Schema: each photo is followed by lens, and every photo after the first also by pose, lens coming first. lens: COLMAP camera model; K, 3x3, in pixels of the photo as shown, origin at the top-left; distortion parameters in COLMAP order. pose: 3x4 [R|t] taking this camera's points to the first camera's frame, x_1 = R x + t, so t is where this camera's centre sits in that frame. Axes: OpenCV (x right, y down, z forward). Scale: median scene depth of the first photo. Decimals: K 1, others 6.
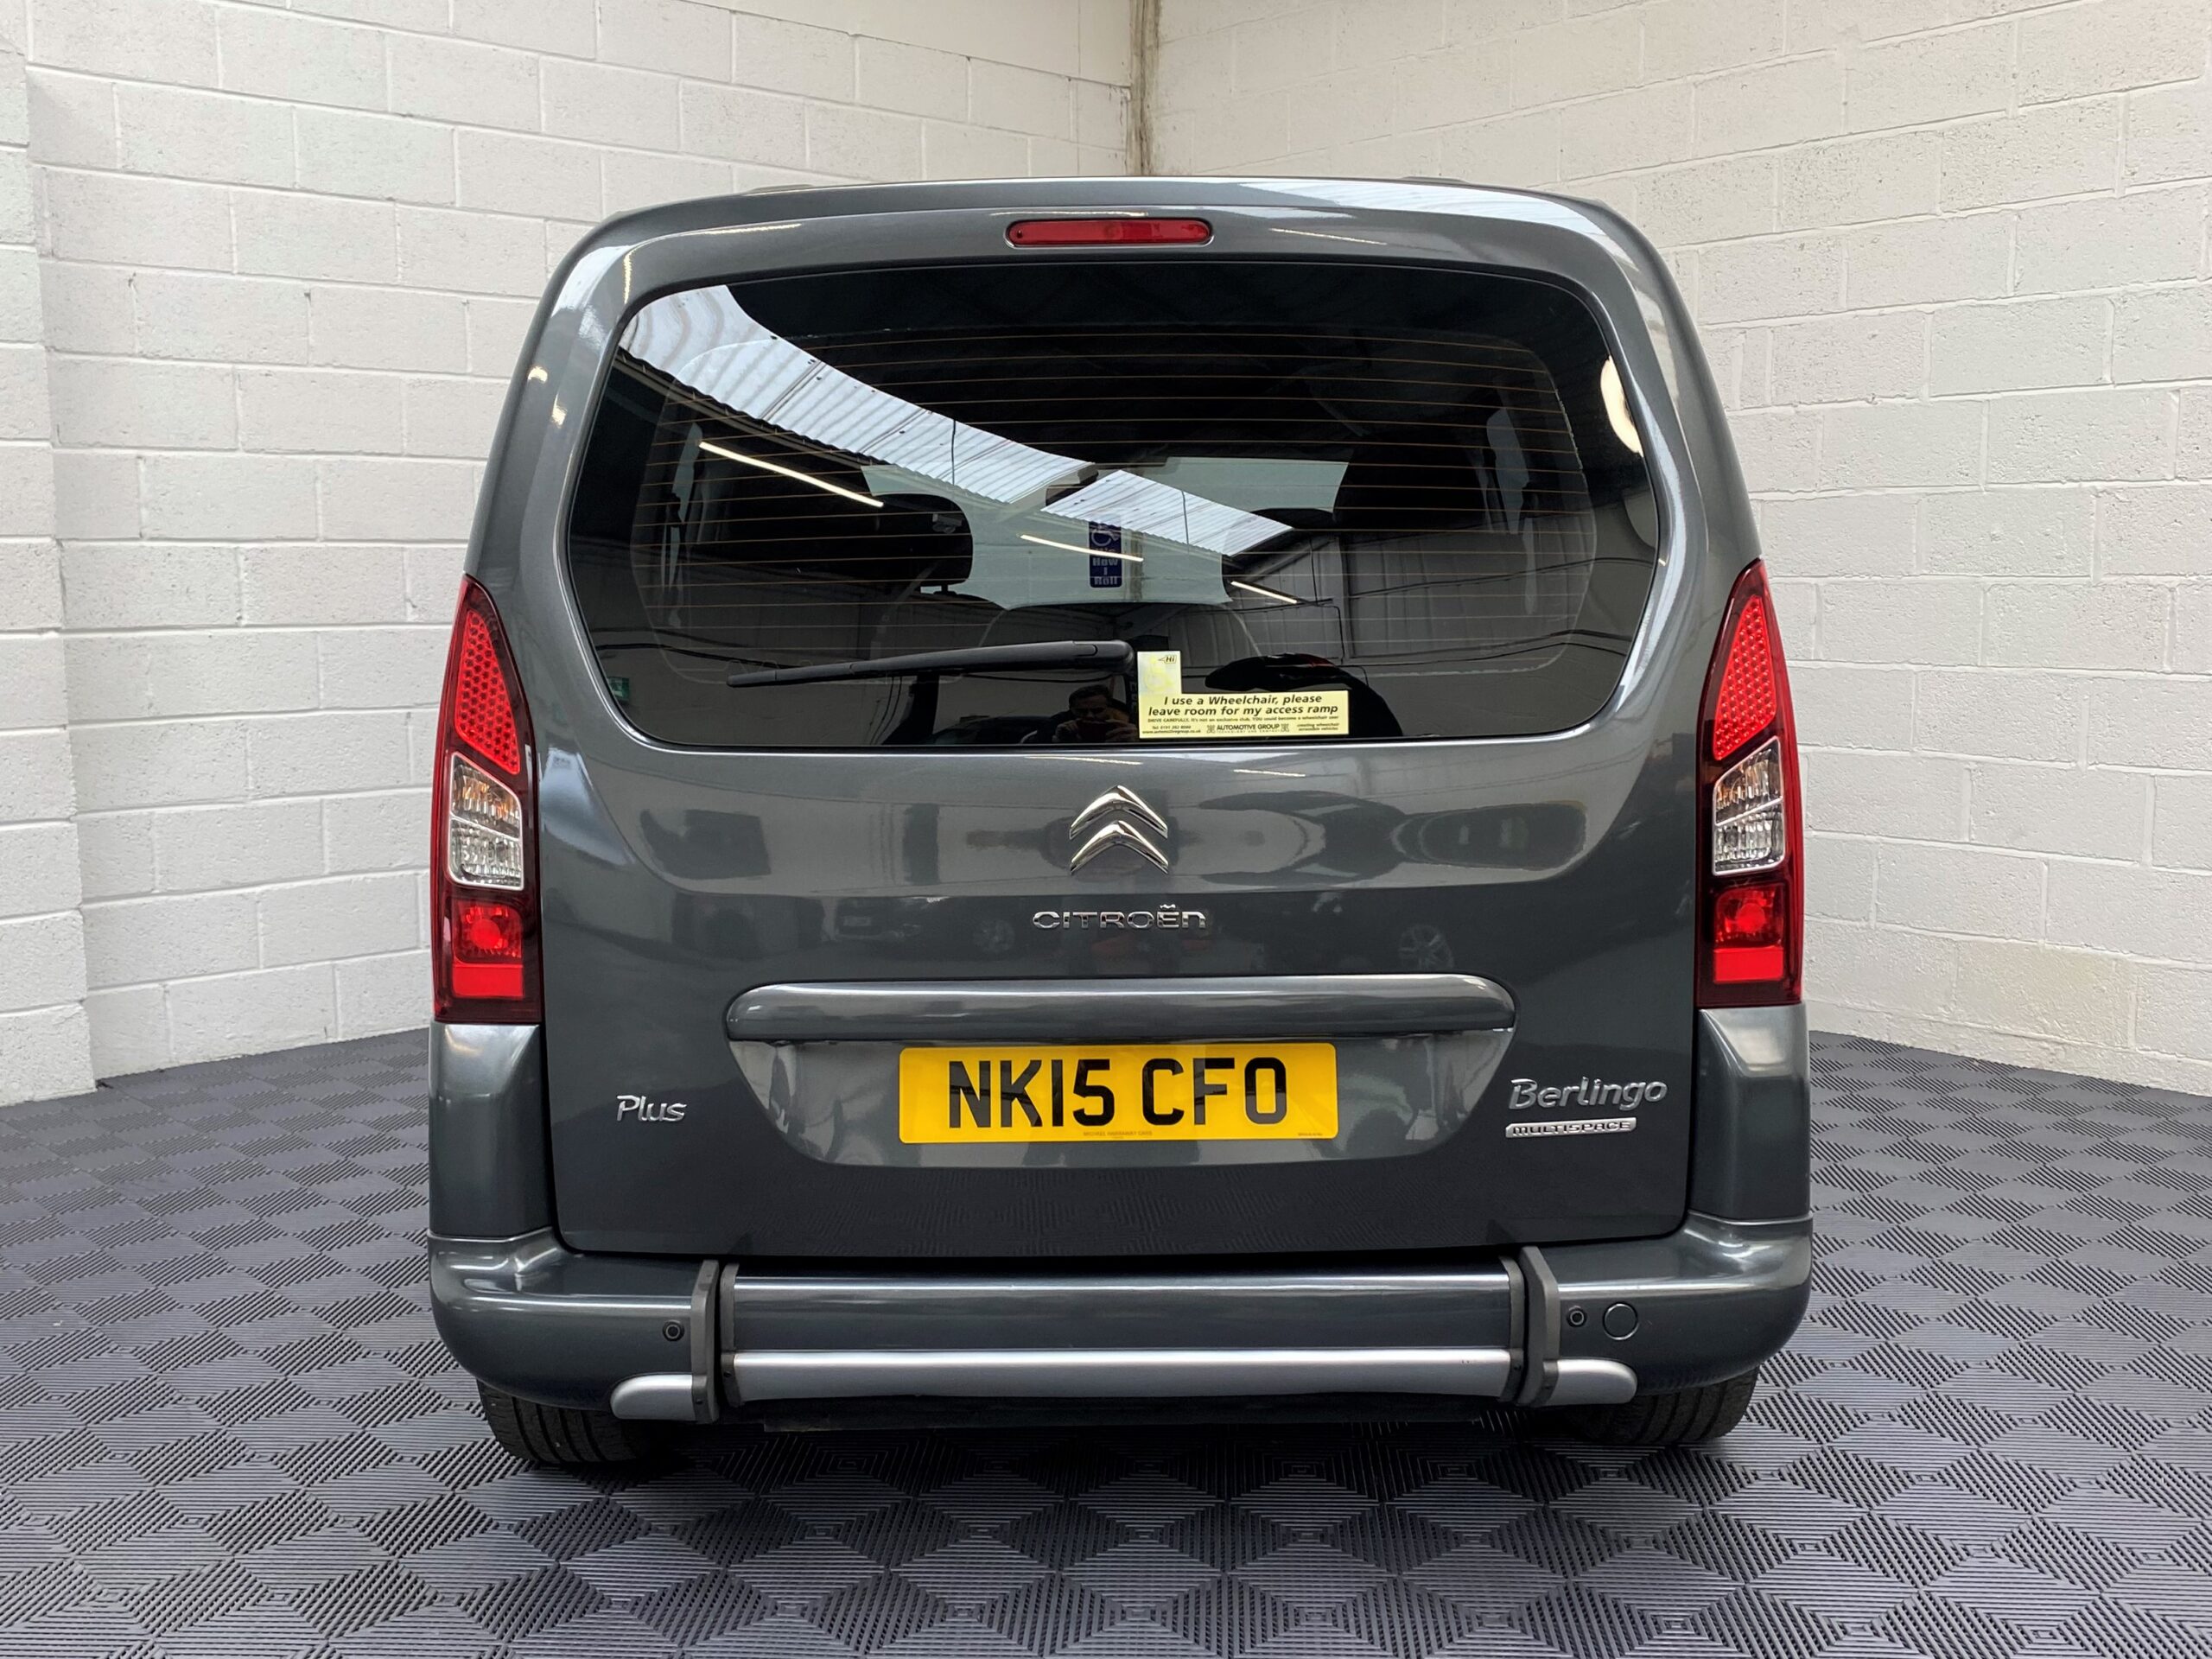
lens RADIAL K [[2178.6, 0, 1098.5], [0, 2178.6, 802.1], [0, 0, 1]] dist [0.101226, -0.185335]
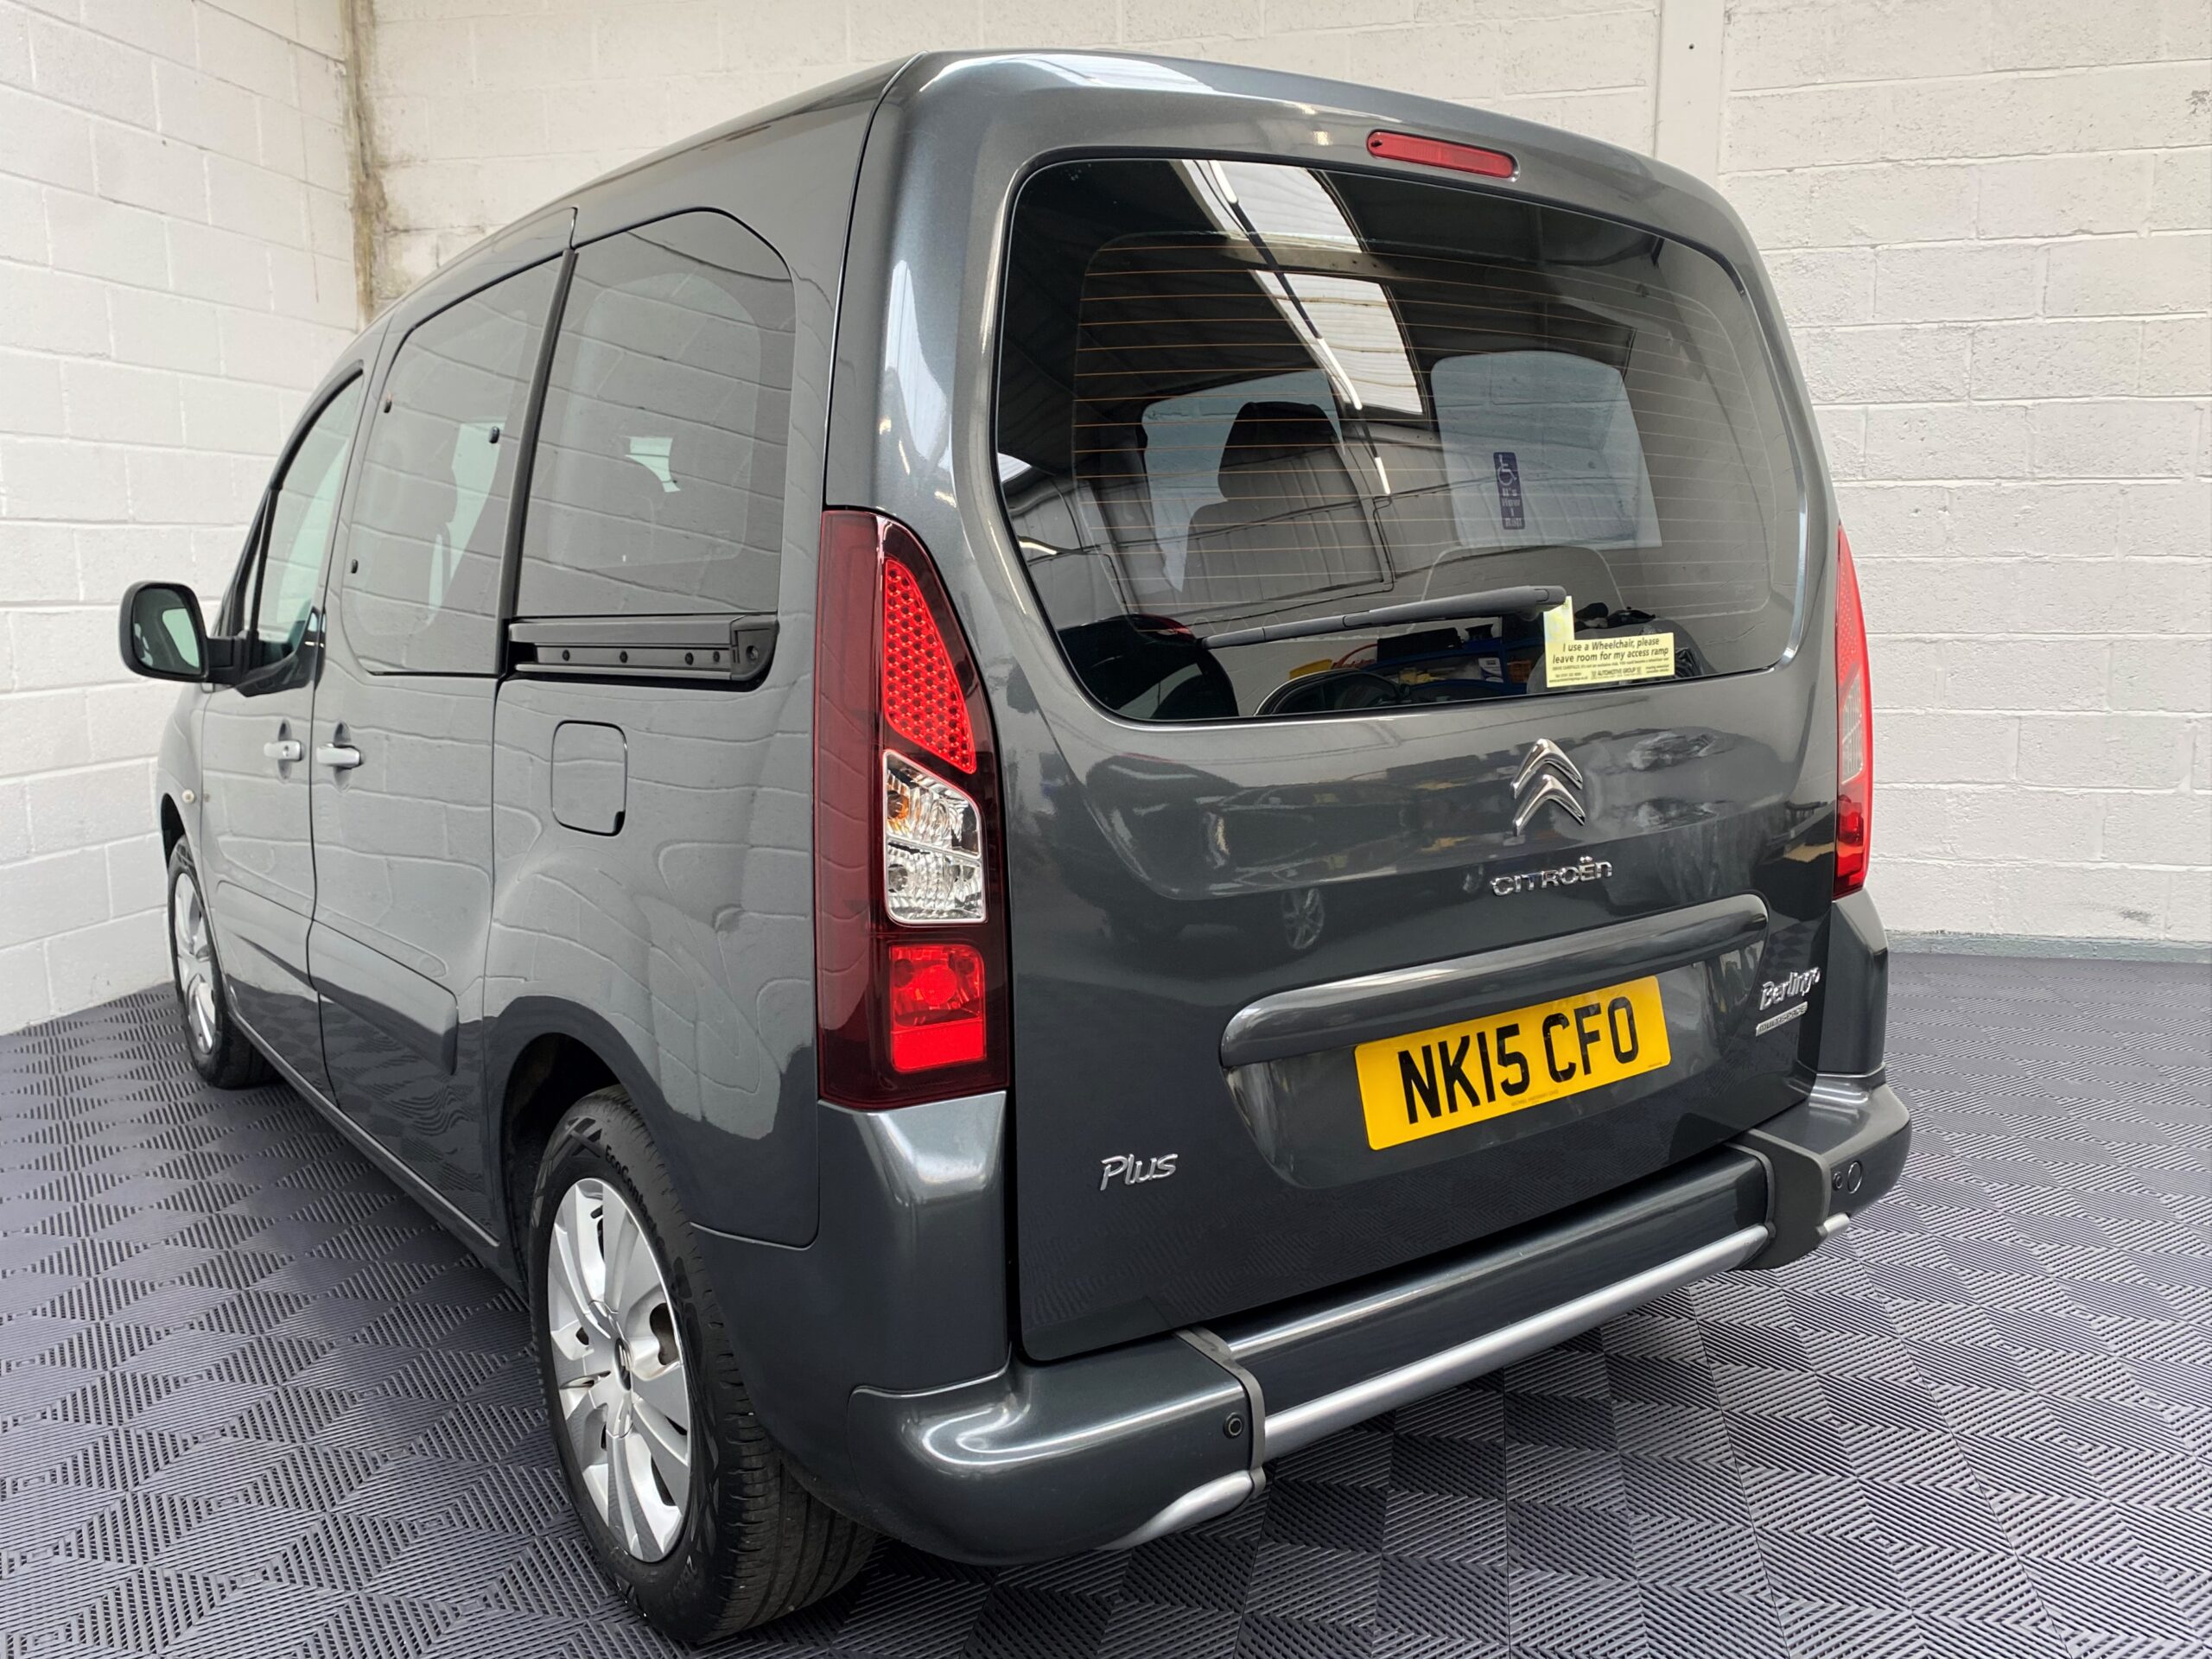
lens RADIAL K [[1726.9, 0, 1106.0], [0, 1726.9, 829.5], [0, 0, 1]] dist [0.037046, -0.023633]
pose [[0.809628, -0.091860, 0.579710, -0.564052], [0.068069, 0.995708, 0.062713, -0.027100], [-0.582983, -0.011314, 0.812406, 0.474144]]
